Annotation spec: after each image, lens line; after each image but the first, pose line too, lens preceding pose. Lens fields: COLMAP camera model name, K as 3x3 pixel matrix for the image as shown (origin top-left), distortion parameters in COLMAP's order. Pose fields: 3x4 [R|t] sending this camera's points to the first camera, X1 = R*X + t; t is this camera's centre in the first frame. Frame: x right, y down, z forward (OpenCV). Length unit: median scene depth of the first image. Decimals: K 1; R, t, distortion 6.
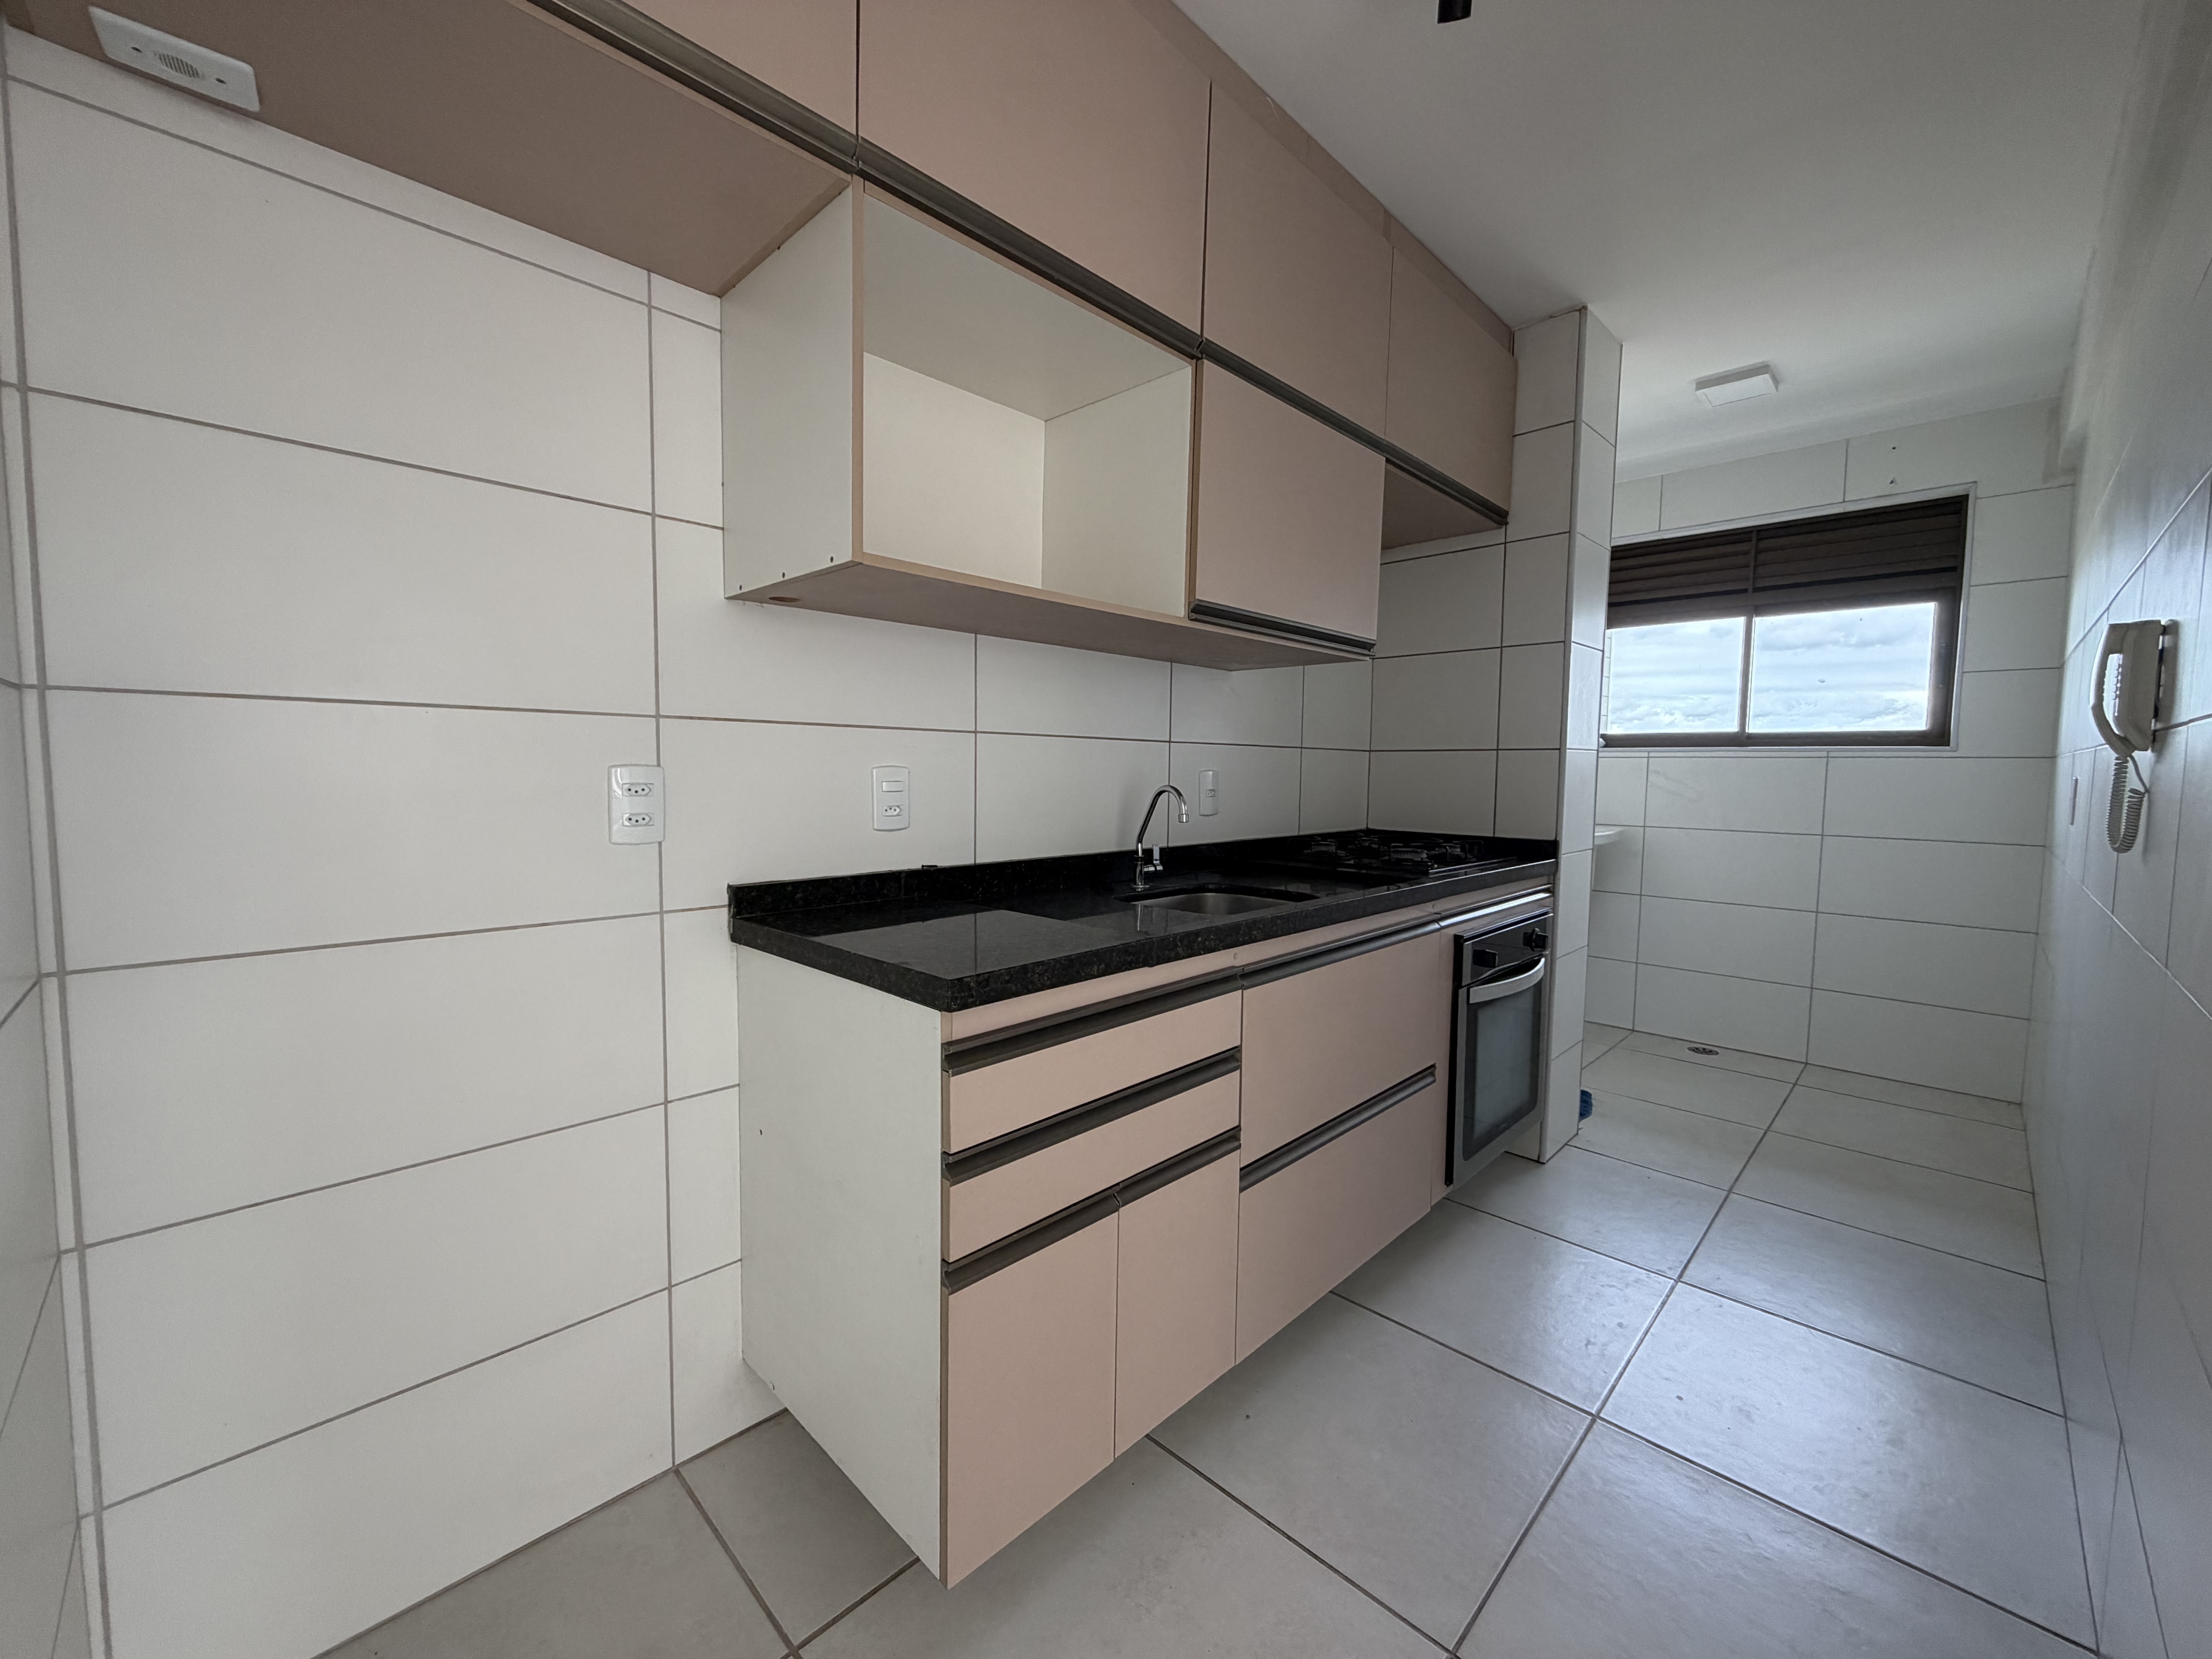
lens RADIAL K [[910.7, 0, 1106.0], [0, 910.7, 829.5], [0, 0, 1]] dist [0.010759, -0.000061]
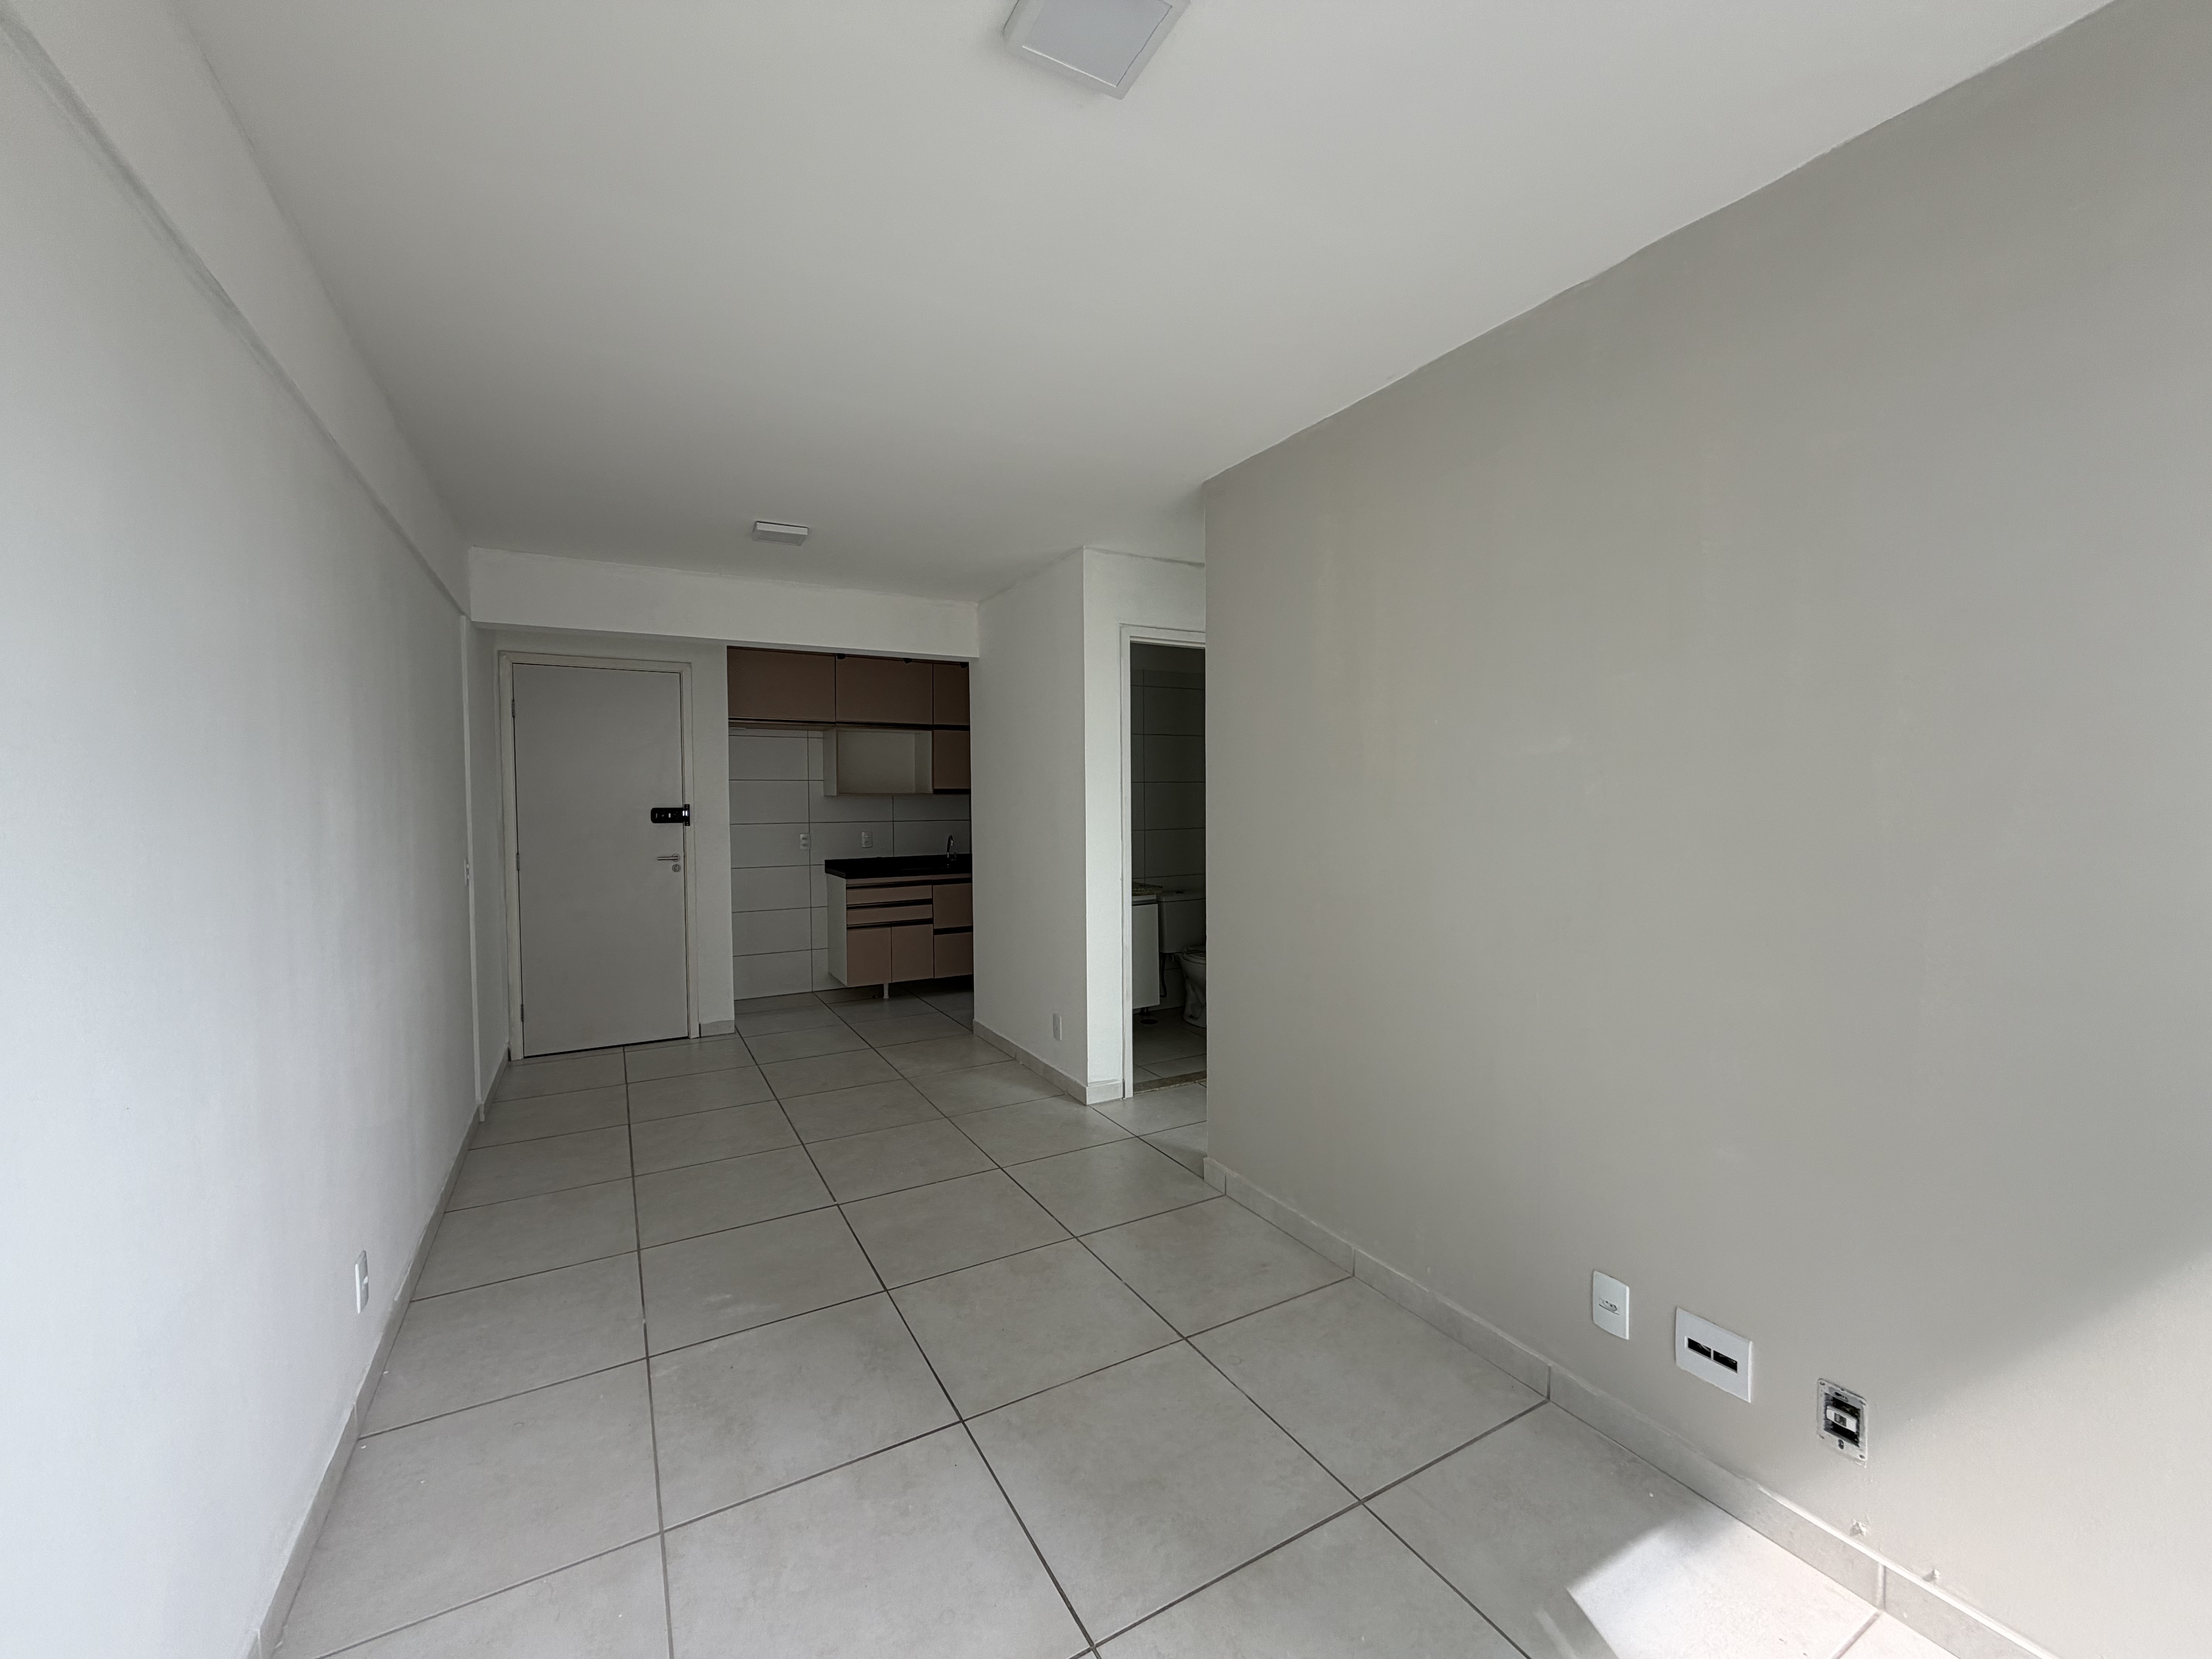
lens RADIAL K [[910.7, 0, 1106.0], [0, 910.7, 829.5], [0, 0, 1]] dist [0.010759, -0.000061]
pose [[0.948149, -0.021131, -0.317123, 2.237804], [0.007483, 0.998995, -0.044192, 0.112914], [0.317738, 0.039527, 0.947354, -2.726172]]
